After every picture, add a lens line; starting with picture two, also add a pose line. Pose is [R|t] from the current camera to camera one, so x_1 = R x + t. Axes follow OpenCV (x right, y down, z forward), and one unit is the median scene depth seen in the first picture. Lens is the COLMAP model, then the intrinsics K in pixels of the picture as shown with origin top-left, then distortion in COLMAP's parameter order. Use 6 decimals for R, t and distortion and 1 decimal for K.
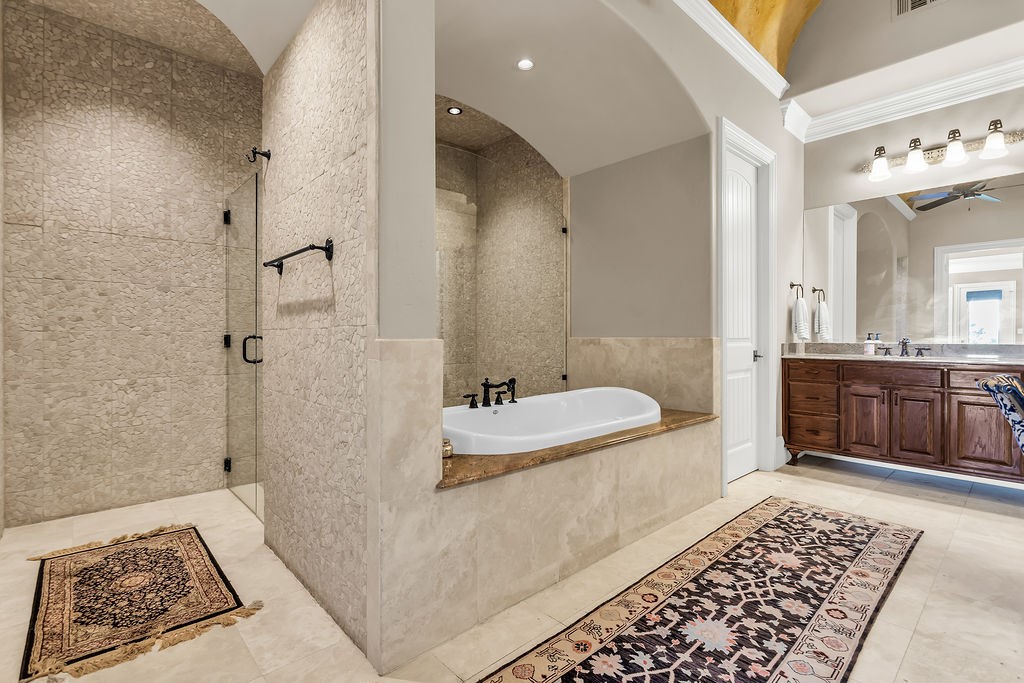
lens RADIAL K [[474.4, 0, 517.1], [0, 474.4, 337.1], [0, 0, 1]] dist [0.000078, -0.000281]
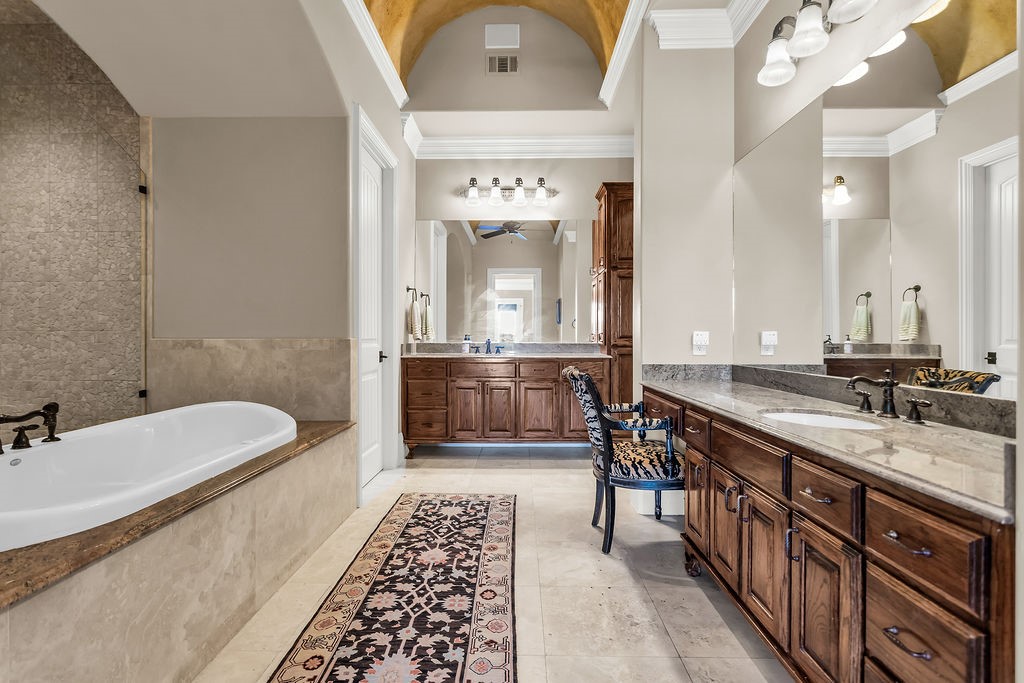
lens RADIAL K [[478.6, 0, 509.5], [0, 478.6, 339.2], [0, 0, 1]] dist [-0.000519, -0.000460]
pose [[0.696996, -0.002134, 0.717072, -0.048832], [0.000080, 0.999996, 0.002898, -0.000228], [-0.717075, -0.001962, 0.696993, 0.142201]]
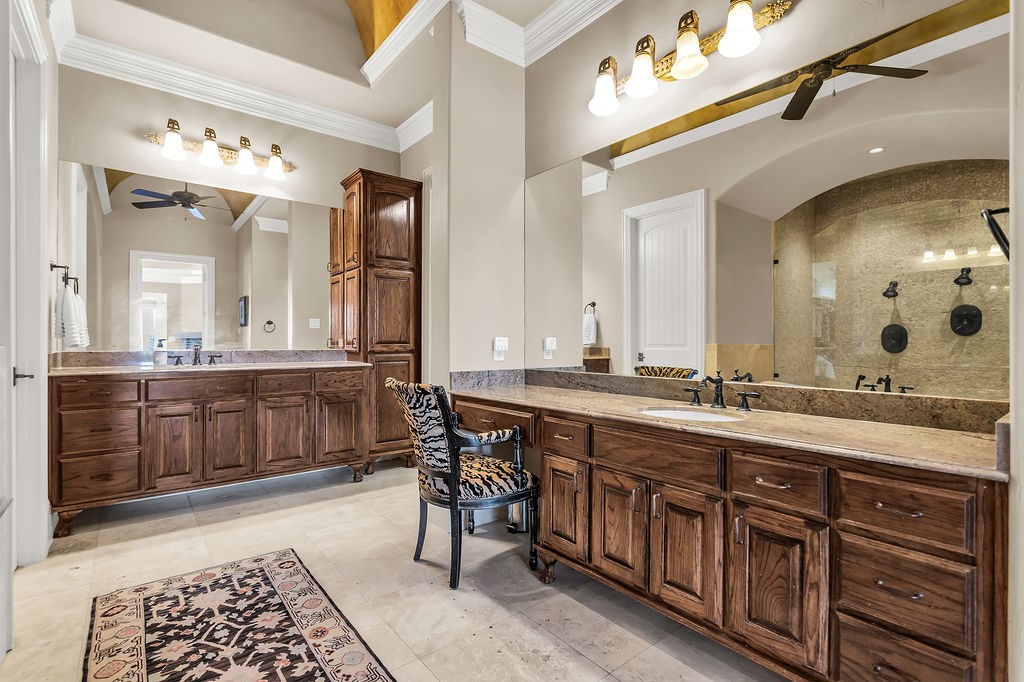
lens RADIAL K [[476.8, 0, 513.8], [0, 476.8, 344.2], [0, 0, 1]] dist [-0.000471, 0.000004]
pose [[0.079747, -0.004369, 0.996806, -0.056030], [0.000952, 0.999990, 0.004307, -0.003196], [-0.996815, 0.000606, 0.079750, 0.476628]]
